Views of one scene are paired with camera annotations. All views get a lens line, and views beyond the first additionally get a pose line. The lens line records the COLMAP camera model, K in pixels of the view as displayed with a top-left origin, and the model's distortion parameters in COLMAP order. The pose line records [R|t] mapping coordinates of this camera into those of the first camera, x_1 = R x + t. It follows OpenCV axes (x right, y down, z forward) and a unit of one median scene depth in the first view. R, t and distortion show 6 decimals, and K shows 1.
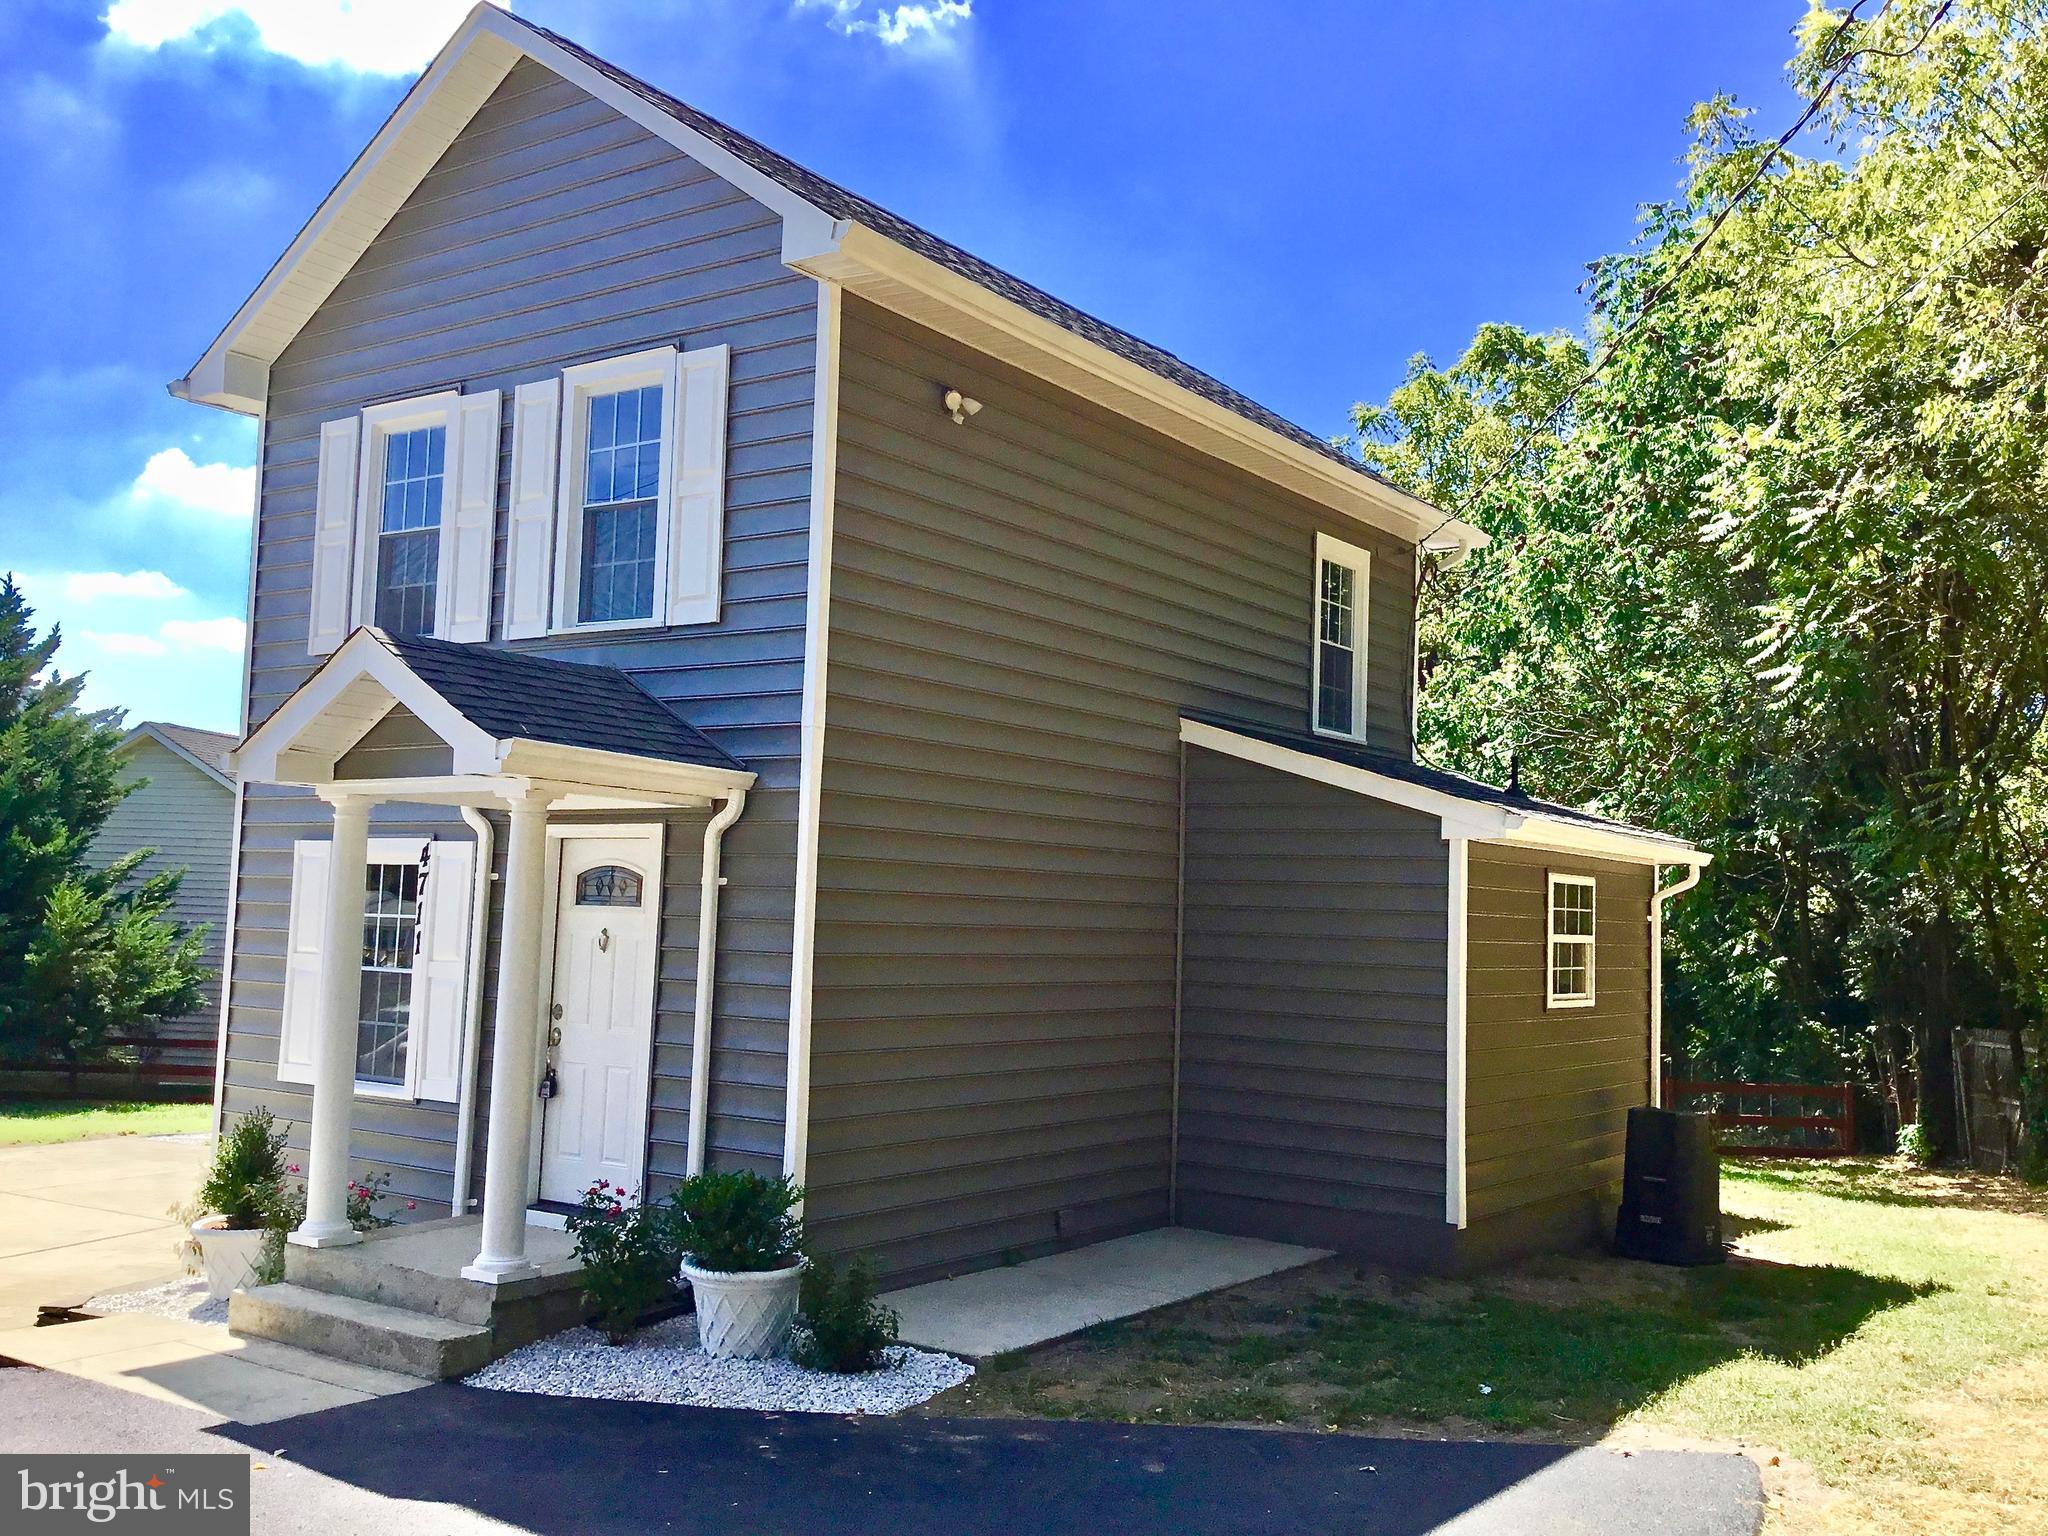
lens RADIAL K [[1869.2, 0, 1024.0], [0, 1869.2, 768.0], [0, 0, 1]] dist [0.002610, -0.000334]
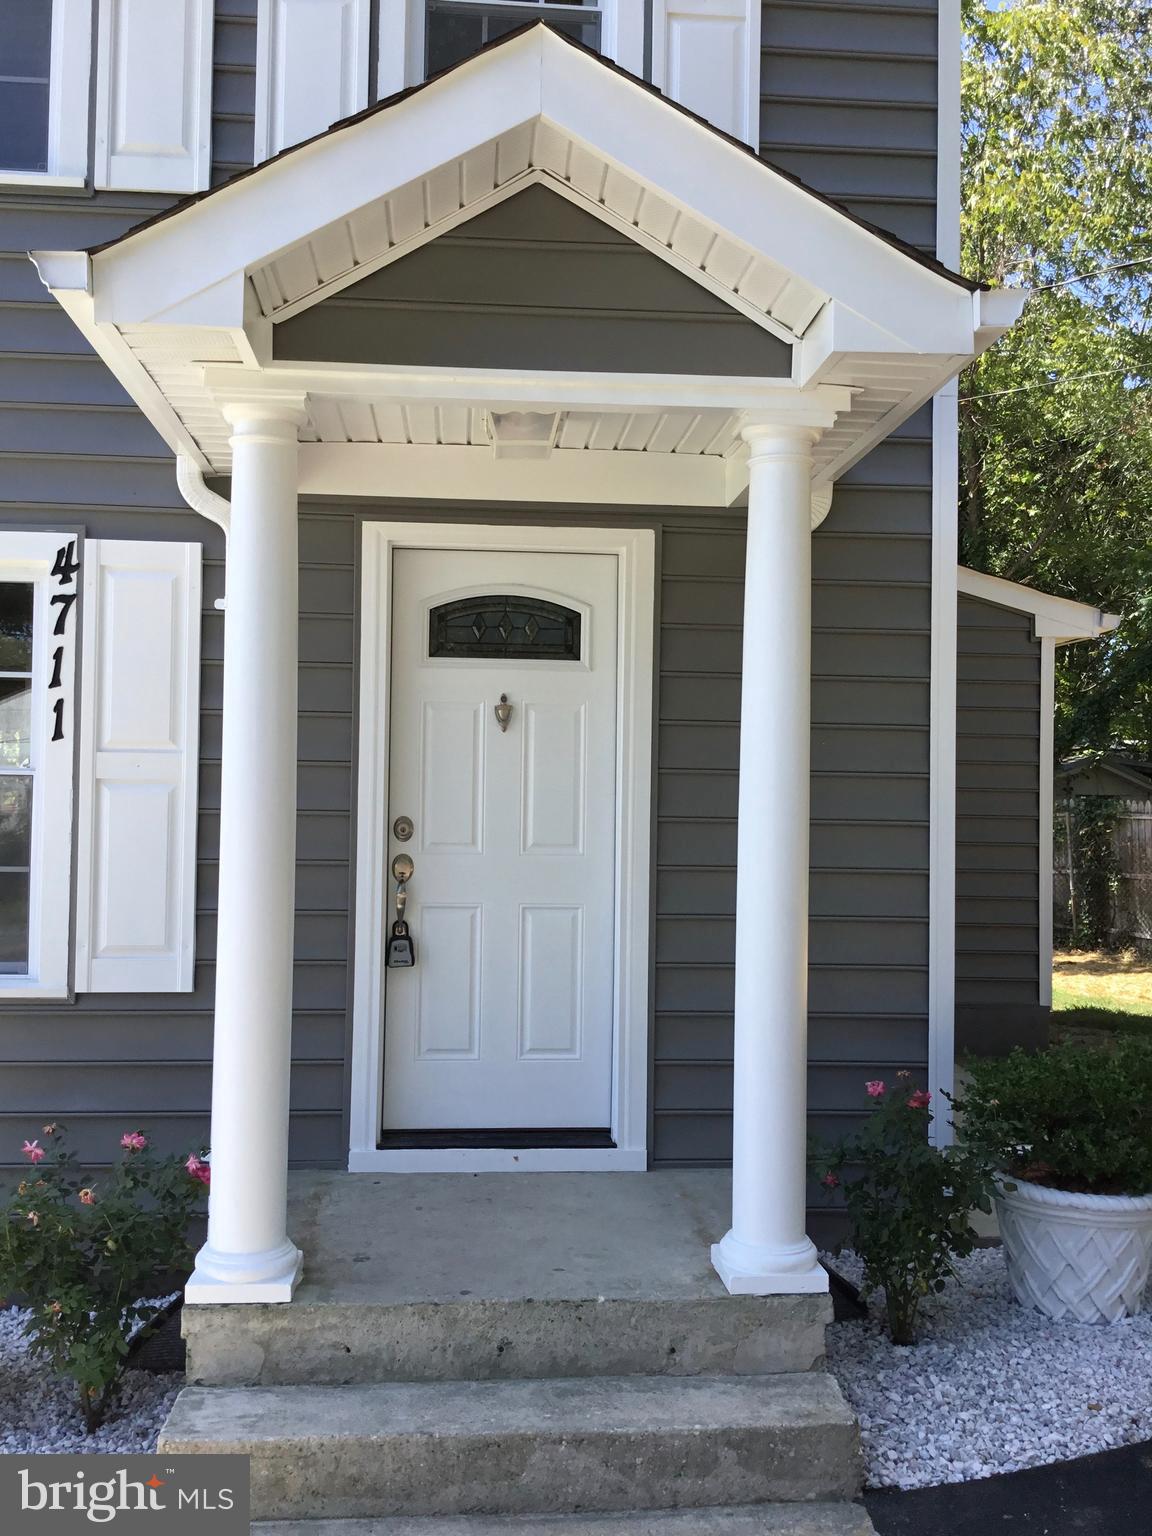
lens RADIAL K [[1401.9, 0, 576.0], [0, 1401.9, 768.0], [0, 0, 1]] dist [0.002610, -0.000334]
pose [[0.759171, -0.004556, 0.650875, -0.513824], [-0.049431, 0.996684, 0.064632, 0.078576], [-0.649012, -0.081240, 0.756428, 0.618611]]
